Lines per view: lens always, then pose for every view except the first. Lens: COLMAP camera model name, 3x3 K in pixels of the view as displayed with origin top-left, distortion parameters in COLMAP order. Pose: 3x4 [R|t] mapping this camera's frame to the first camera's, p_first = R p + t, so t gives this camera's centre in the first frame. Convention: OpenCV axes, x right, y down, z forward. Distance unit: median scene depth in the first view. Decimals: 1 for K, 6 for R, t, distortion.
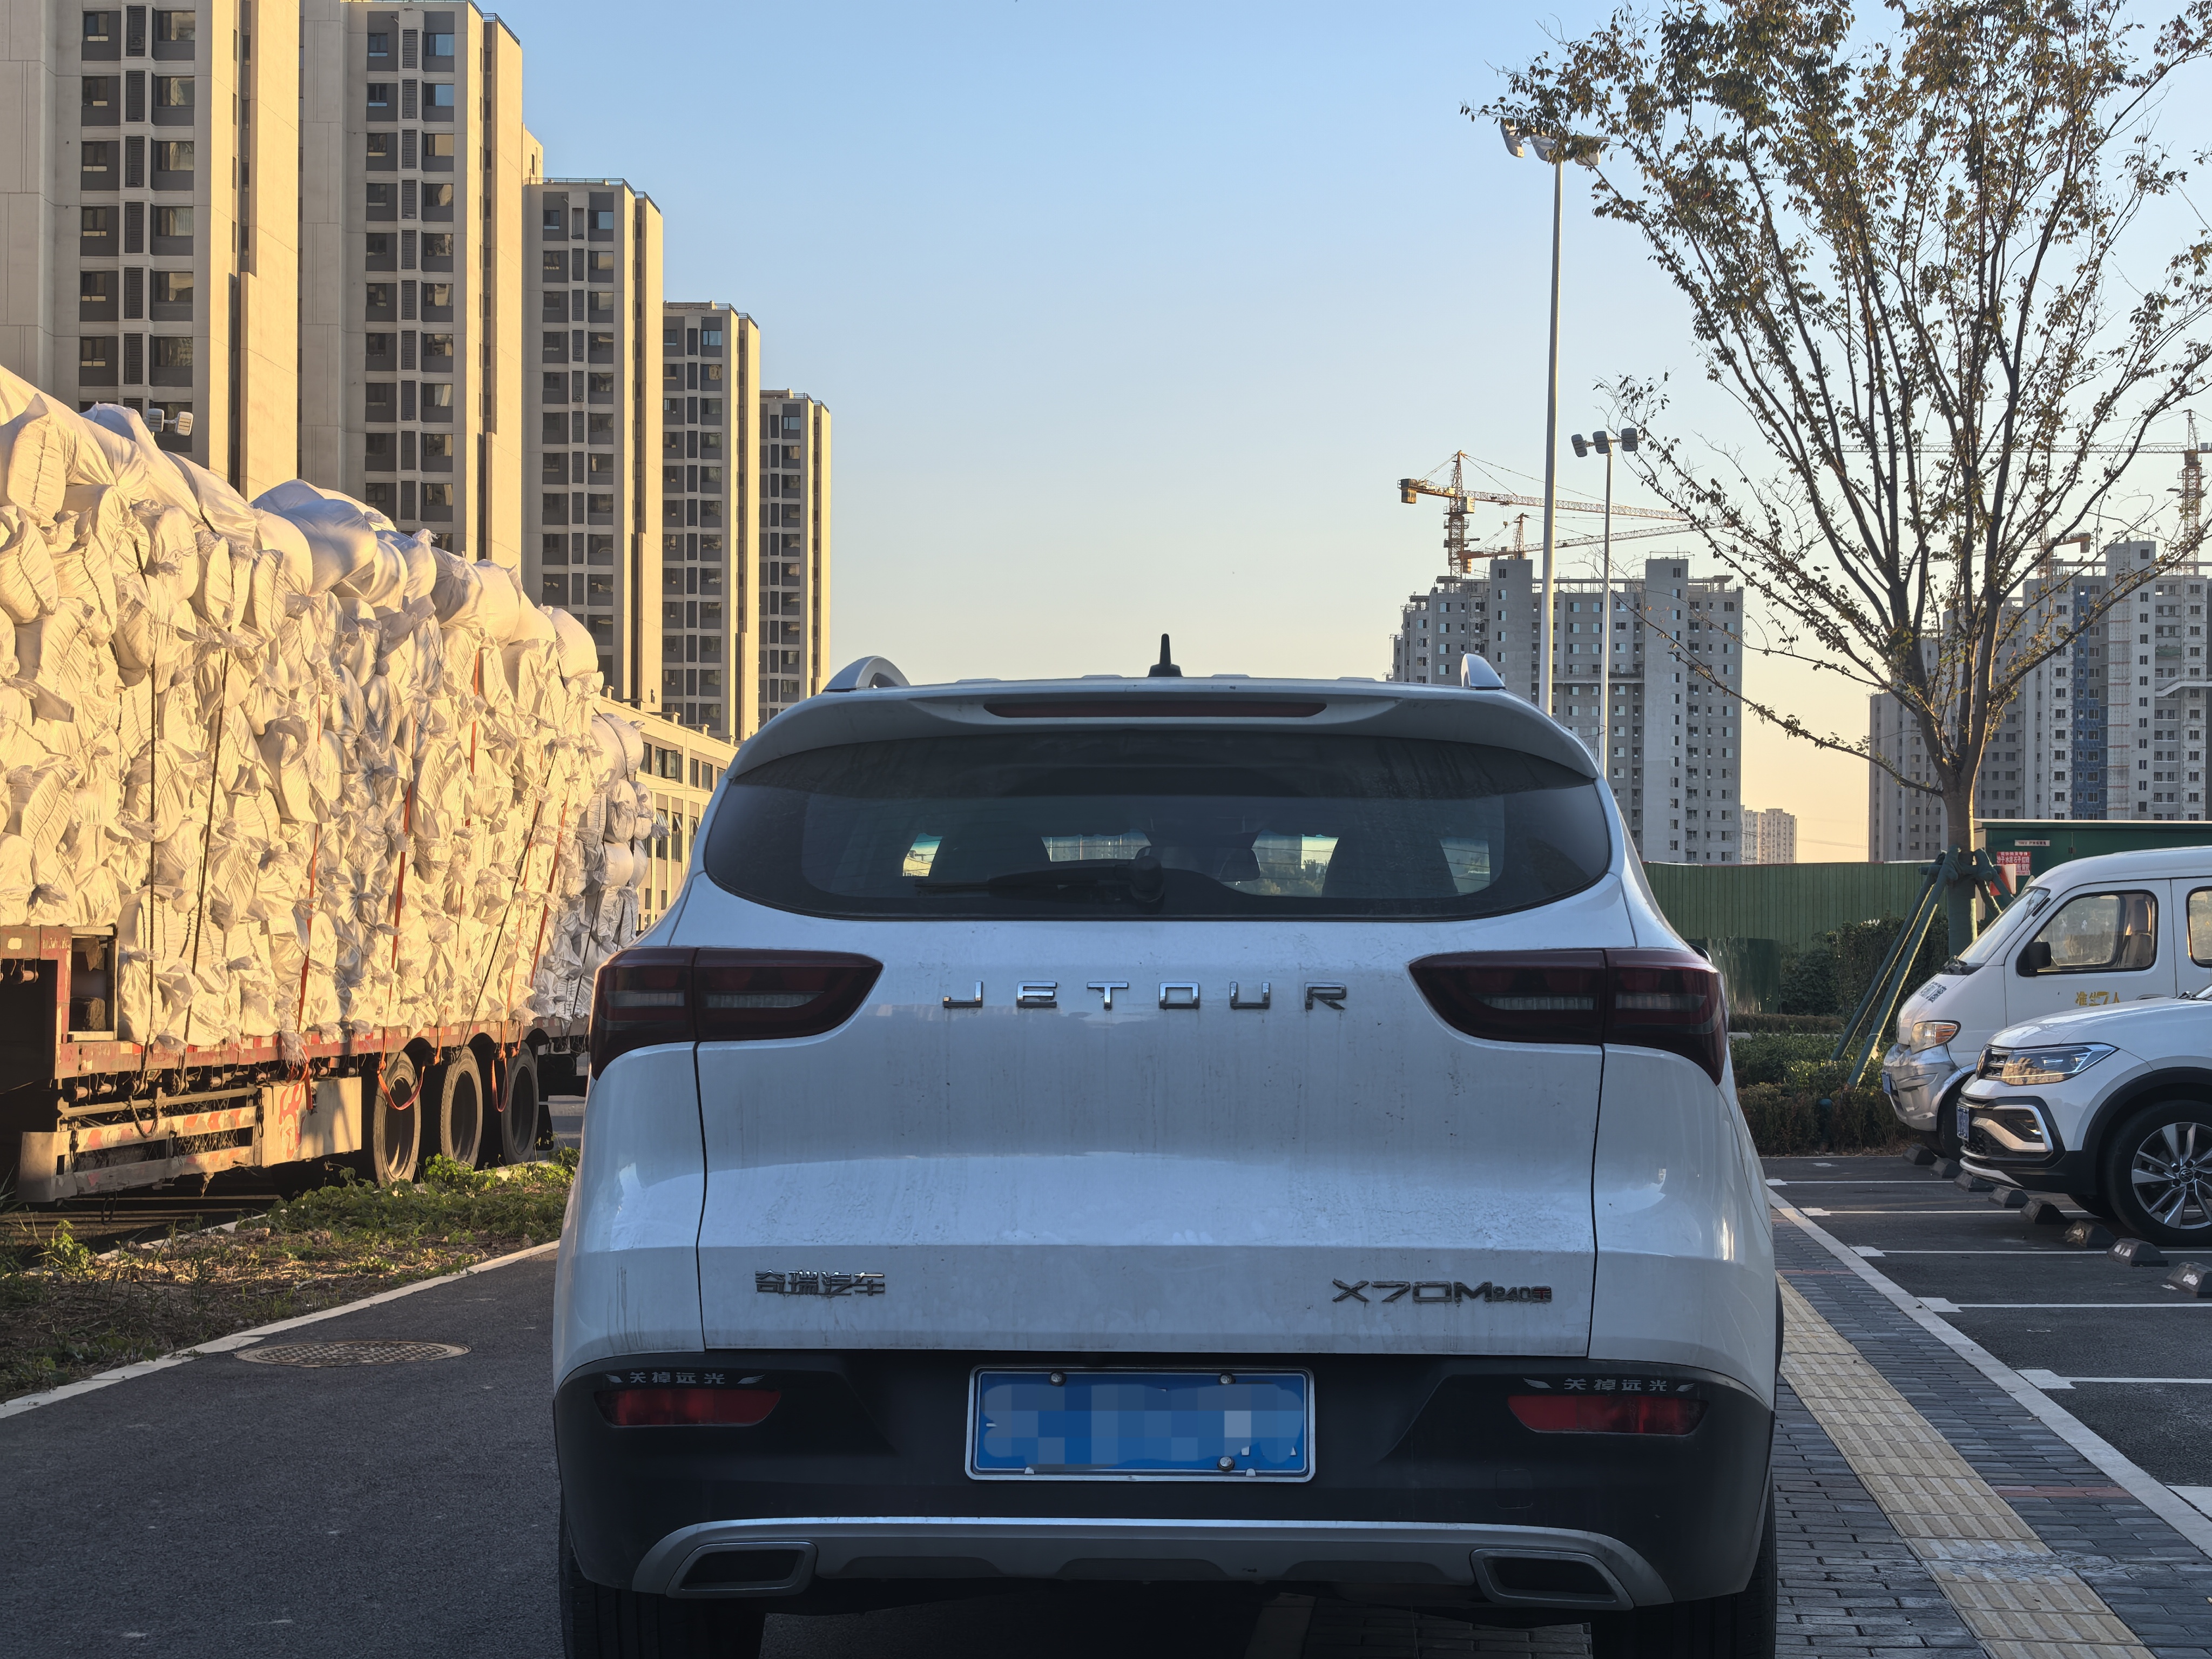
lens RADIAL K [[3552.3, 0, 1117.0], [0, 3552.3, 896.9], [0, 0, 1]] dist [0.357401, -1.485768]
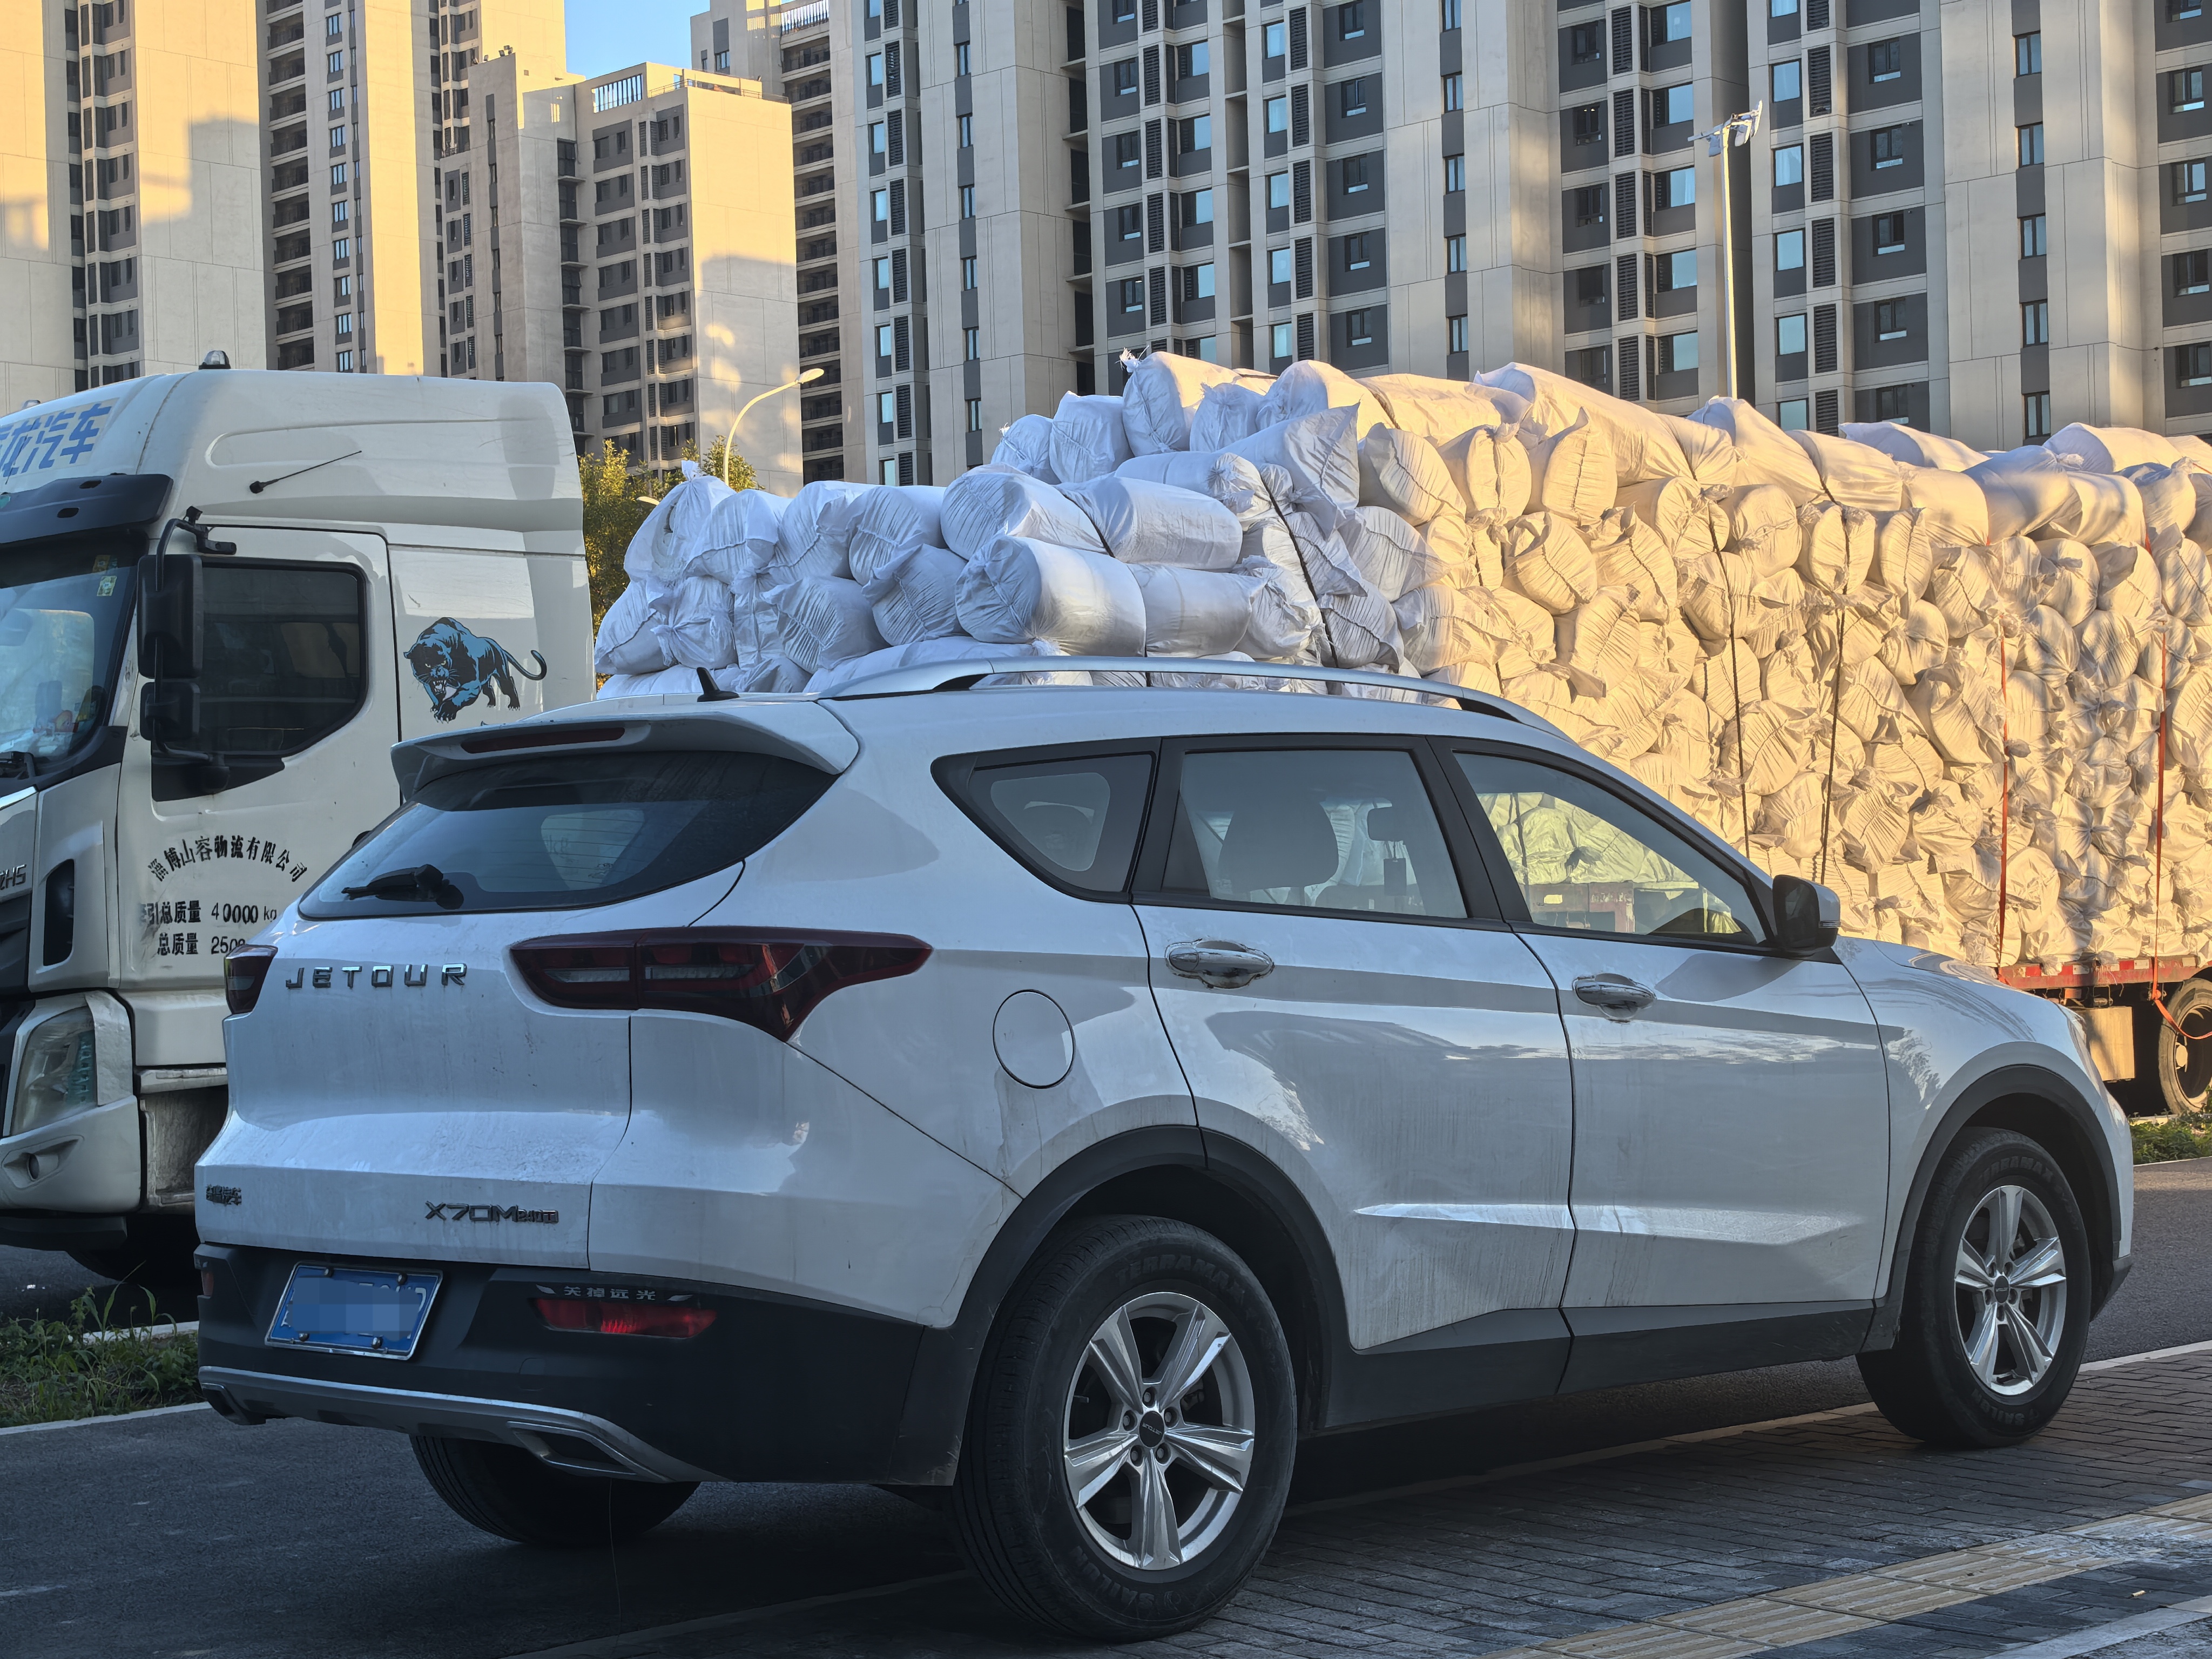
lens RADIAL K [[3552.3, 0, 1117.0], [0, 3552.3, 896.9], [0, 0, 1]] dist [0.357401, -1.485768]
pose [[0.729097, -0.030646, -0.683724, 0.328073], [0.046062, 0.998929, 0.004344, 0.001859], [0.682858, -0.034661, 0.729728, 0.074030]]
